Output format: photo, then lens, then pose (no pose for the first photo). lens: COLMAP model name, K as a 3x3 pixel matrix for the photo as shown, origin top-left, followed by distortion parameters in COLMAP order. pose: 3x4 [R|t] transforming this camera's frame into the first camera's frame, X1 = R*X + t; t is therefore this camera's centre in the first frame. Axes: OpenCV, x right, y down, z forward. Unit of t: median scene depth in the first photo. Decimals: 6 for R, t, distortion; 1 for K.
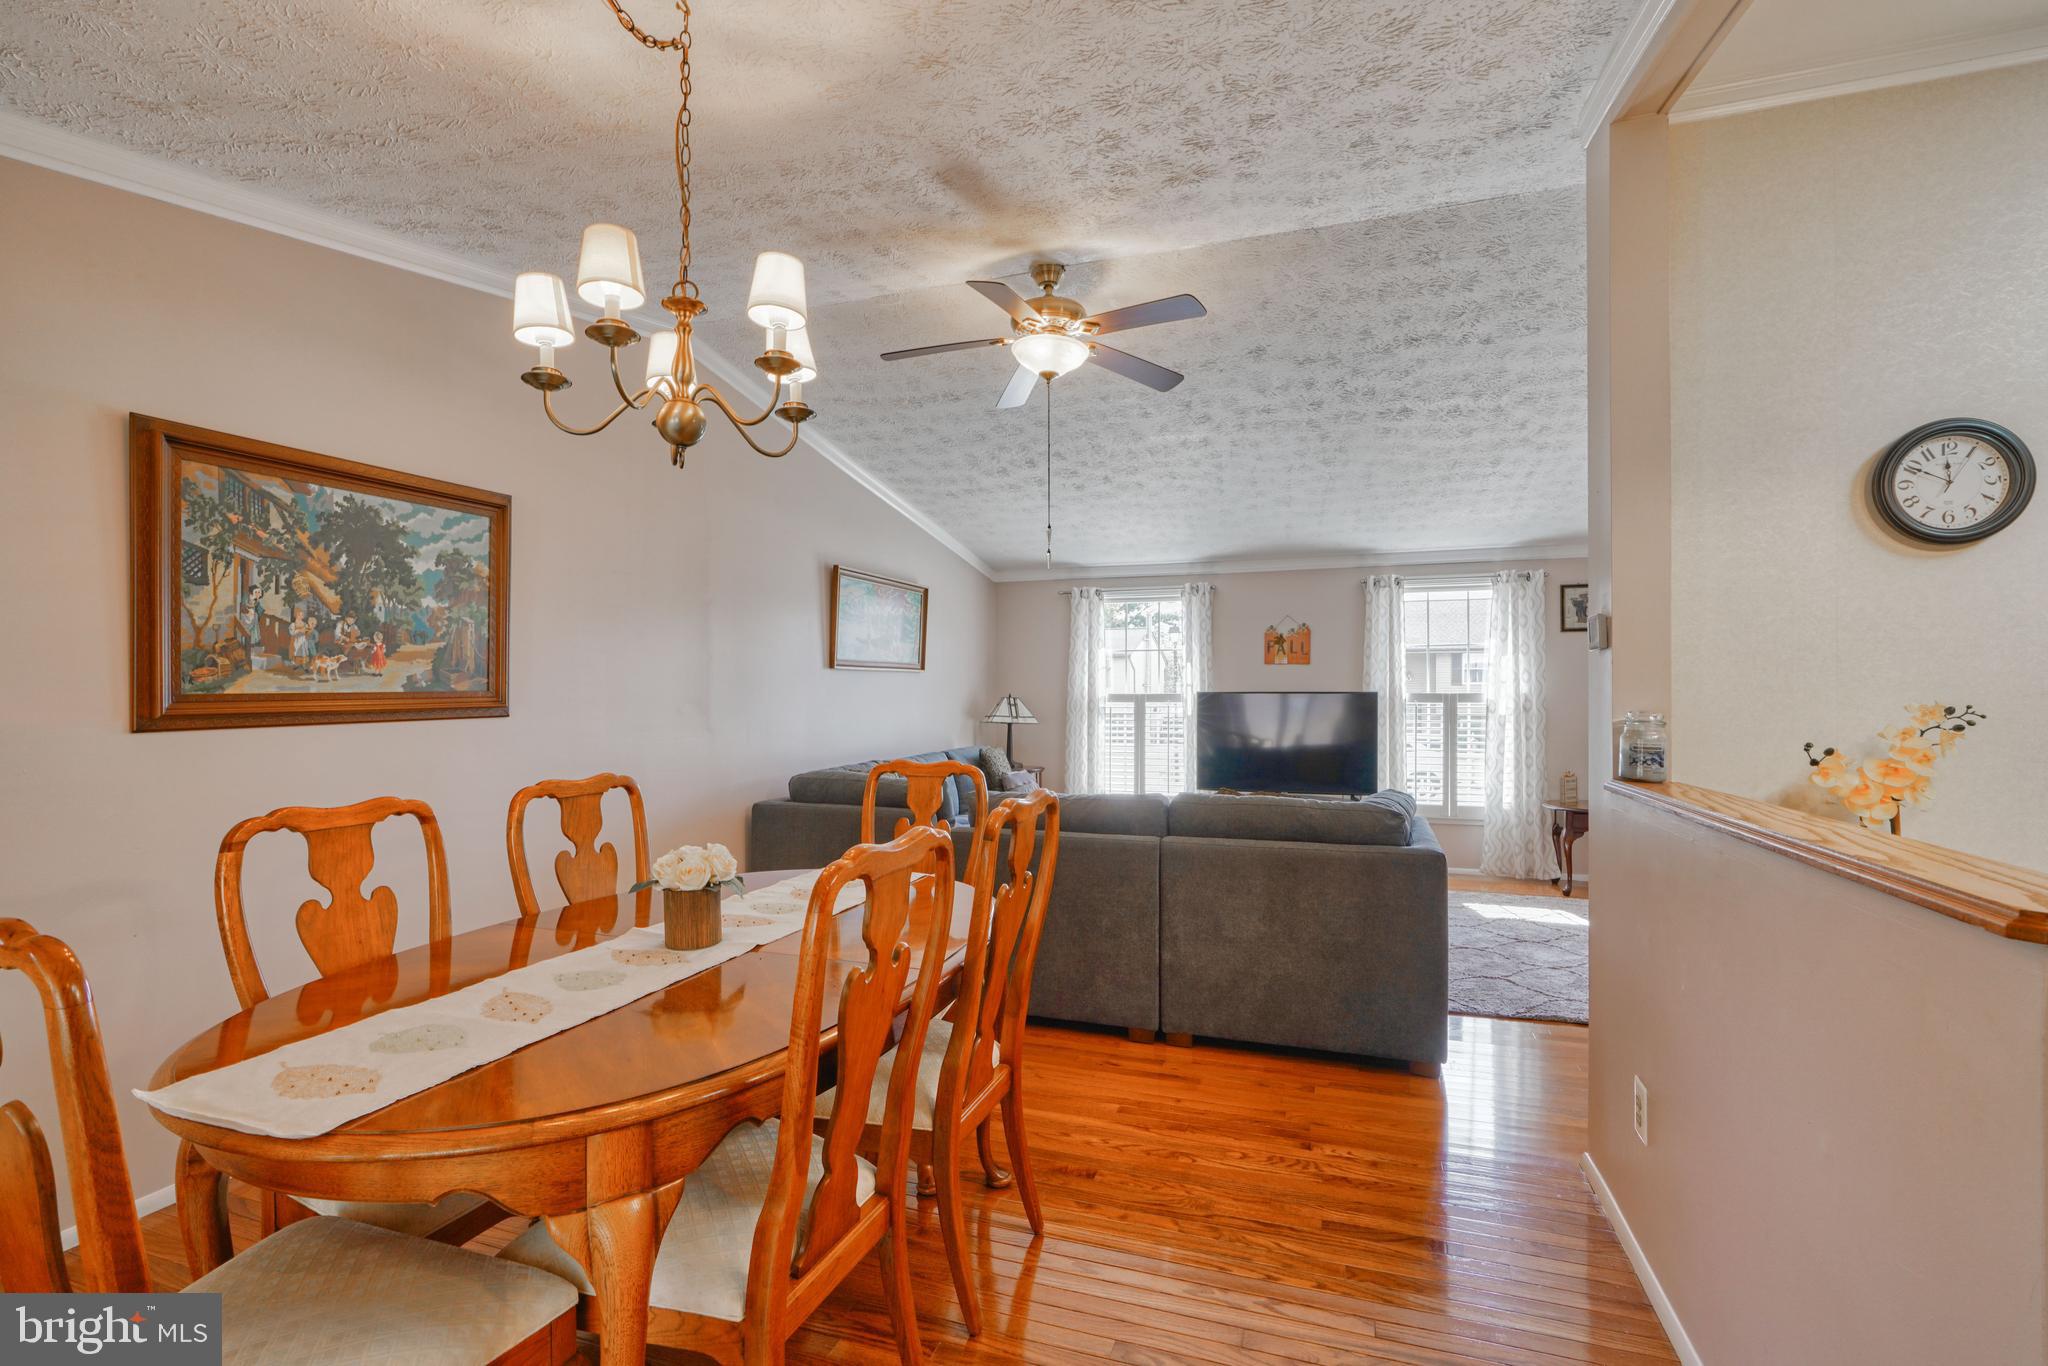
lens RADIAL K [[927.0, 0, 1058.6], [0, 927.0, 691.0], [0, 0, 1]] dist [-0.013242, 0.004392]
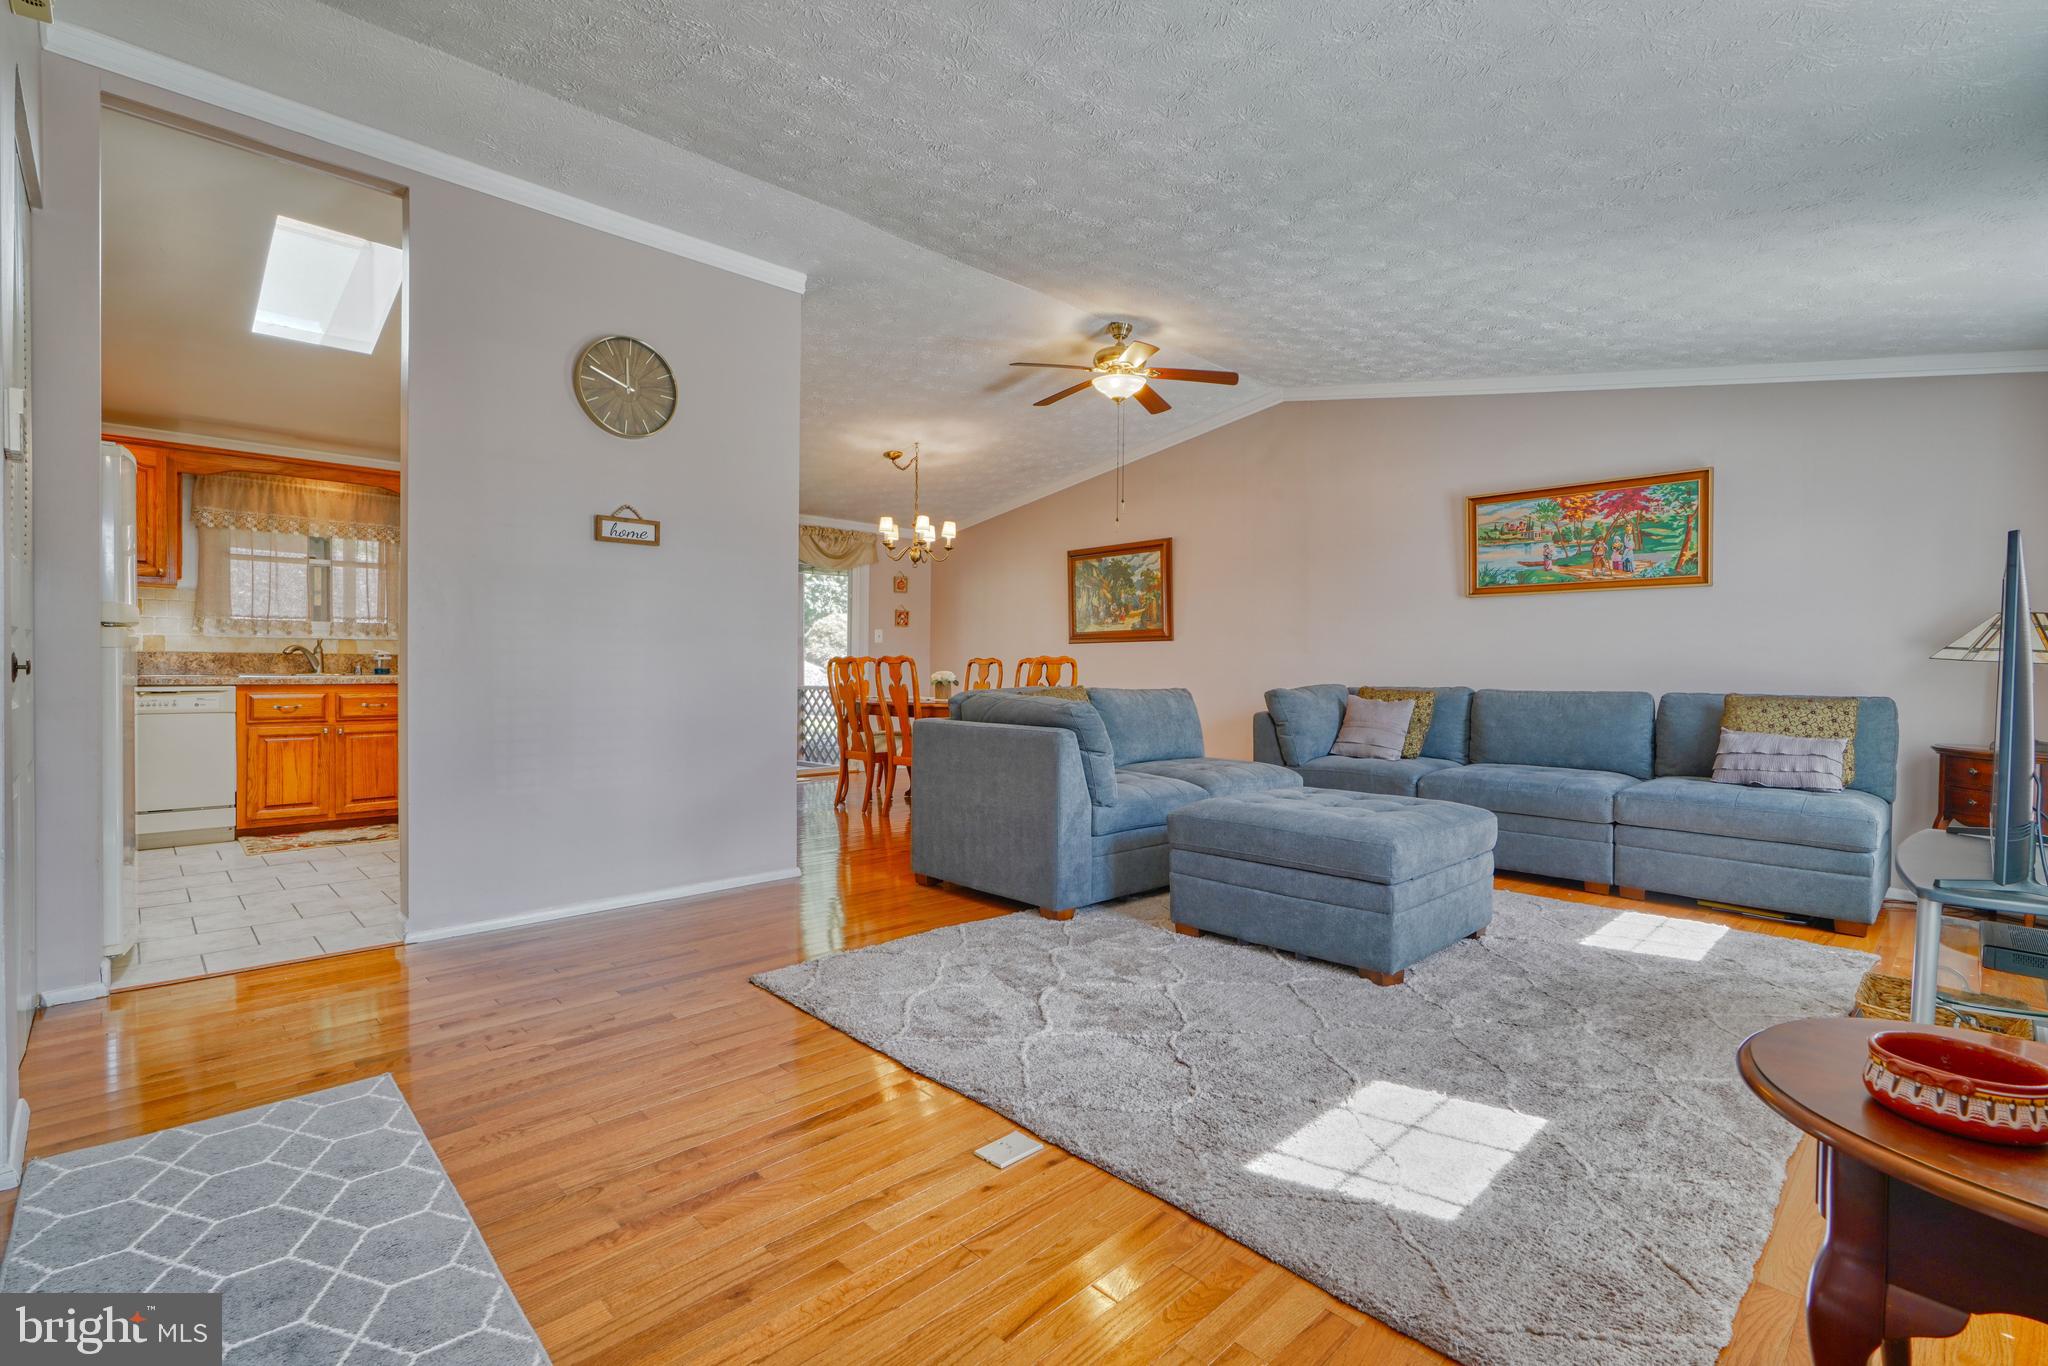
lens RADIAL K [[927.0, 0, 1017.6], [0, 927.0, 669.8], [0, 0, 1]] dist [-0.013242, 0.004392]
pose [[-0.465592, 0.004405, -0.884988, 1.145272], [-0.003301, 0.999972, 0.006714, 0.064353], [0.884993, 0.006047, -0.465565, 1.297676]]
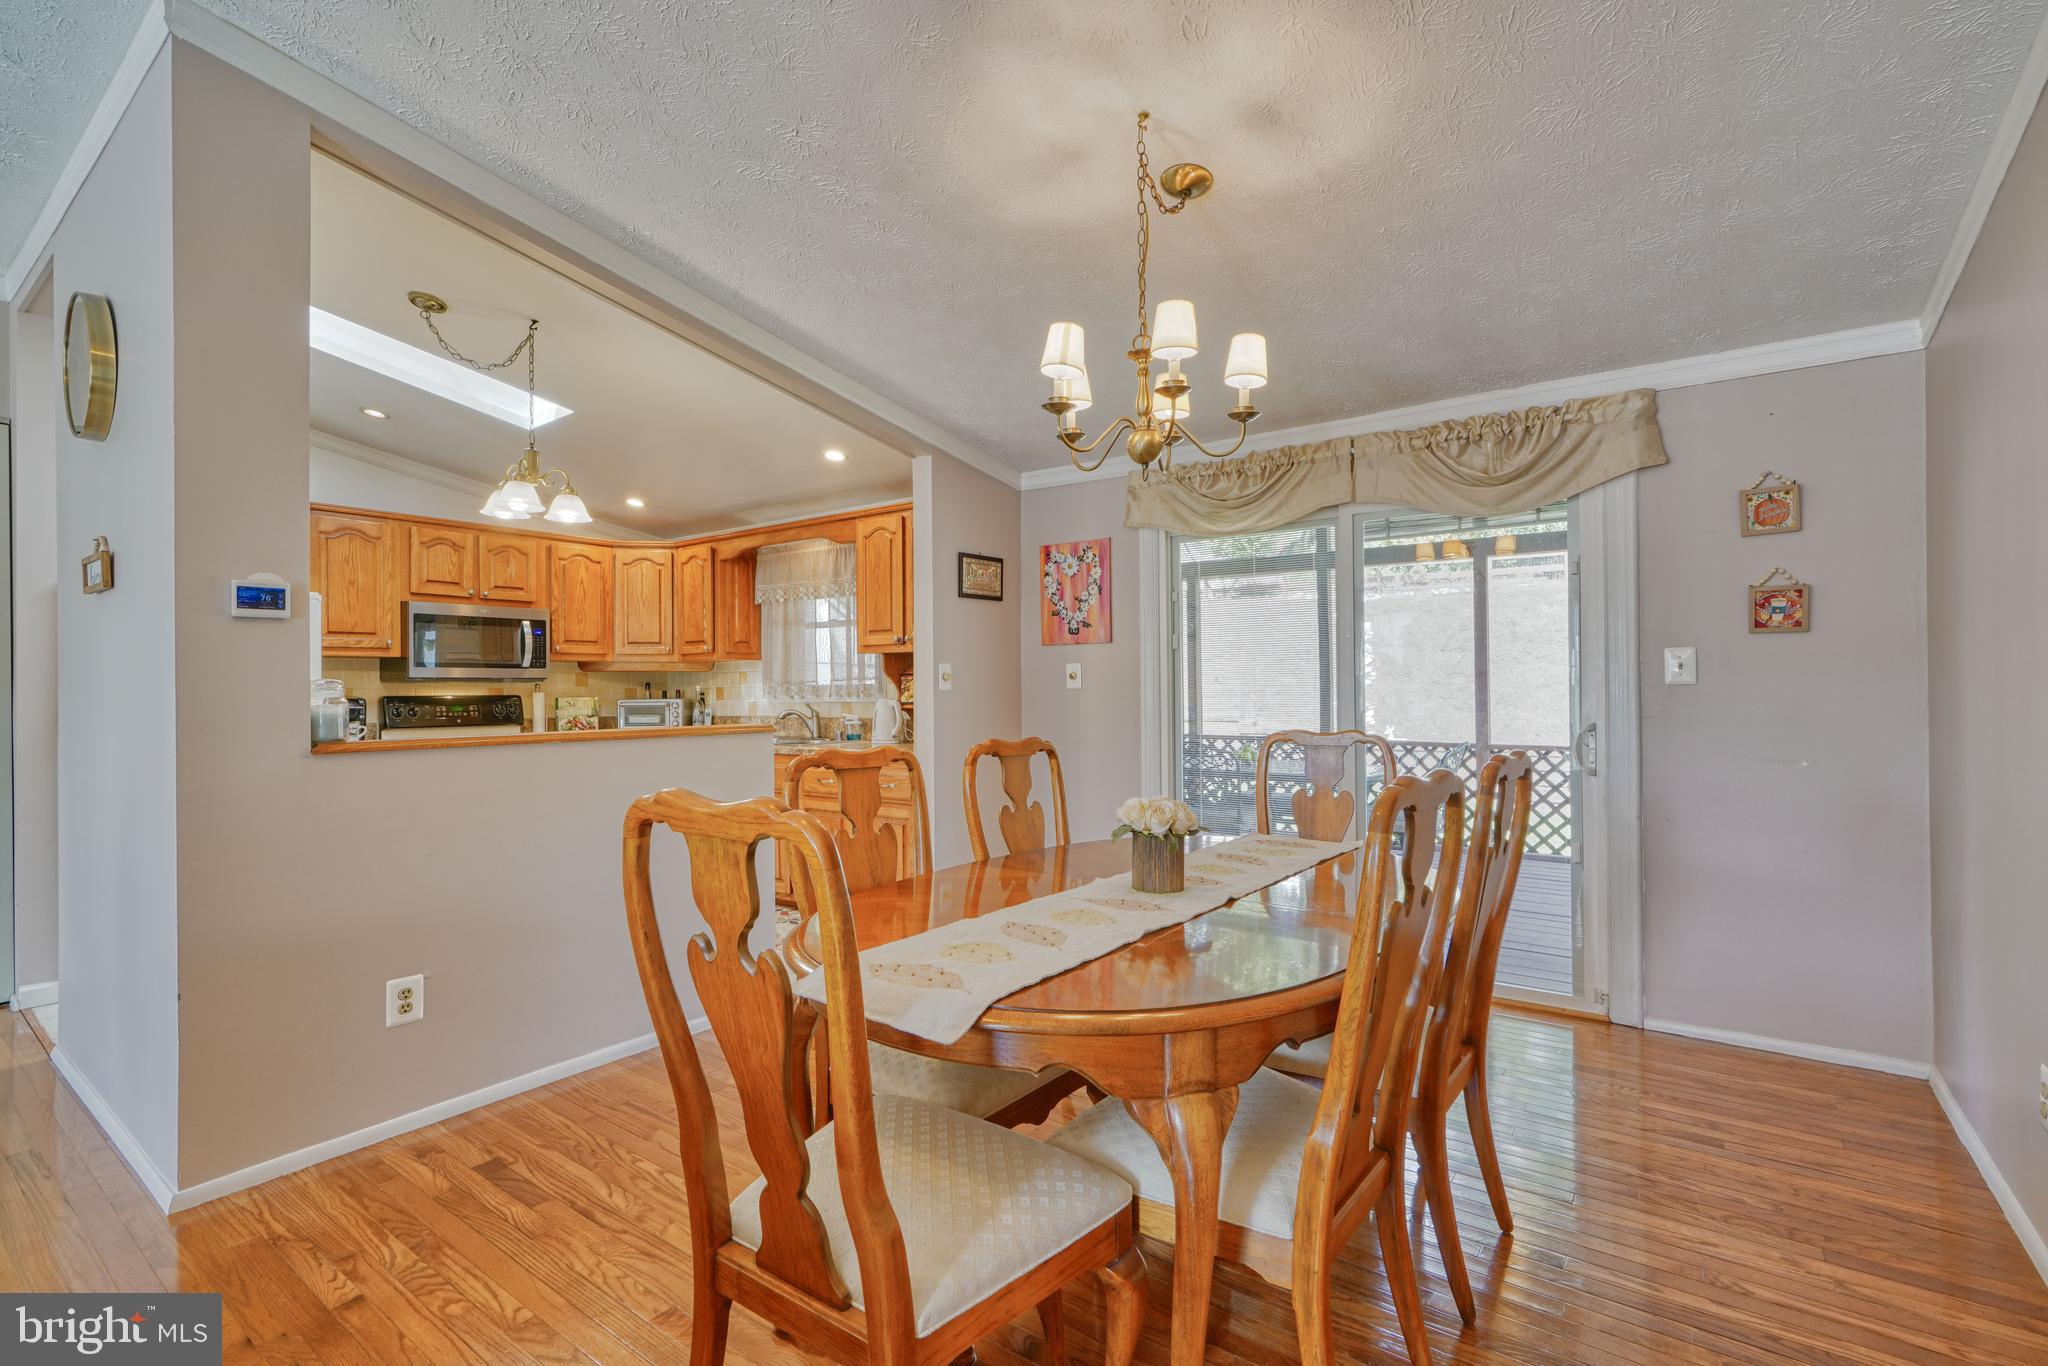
lens RADIAL K [[927.0, 0, 1019.6], [0, 927.0, 683.6], [0, 0, 1]] dist [-0.013242, 0.004392]
pose [[-0.950030, 0.011416, 0.311950, -0.274911], [0.008164, 0.999898, -0.011730, 0.022891], [-0.312052, -0.008597, -0.950026, 0.932458]]
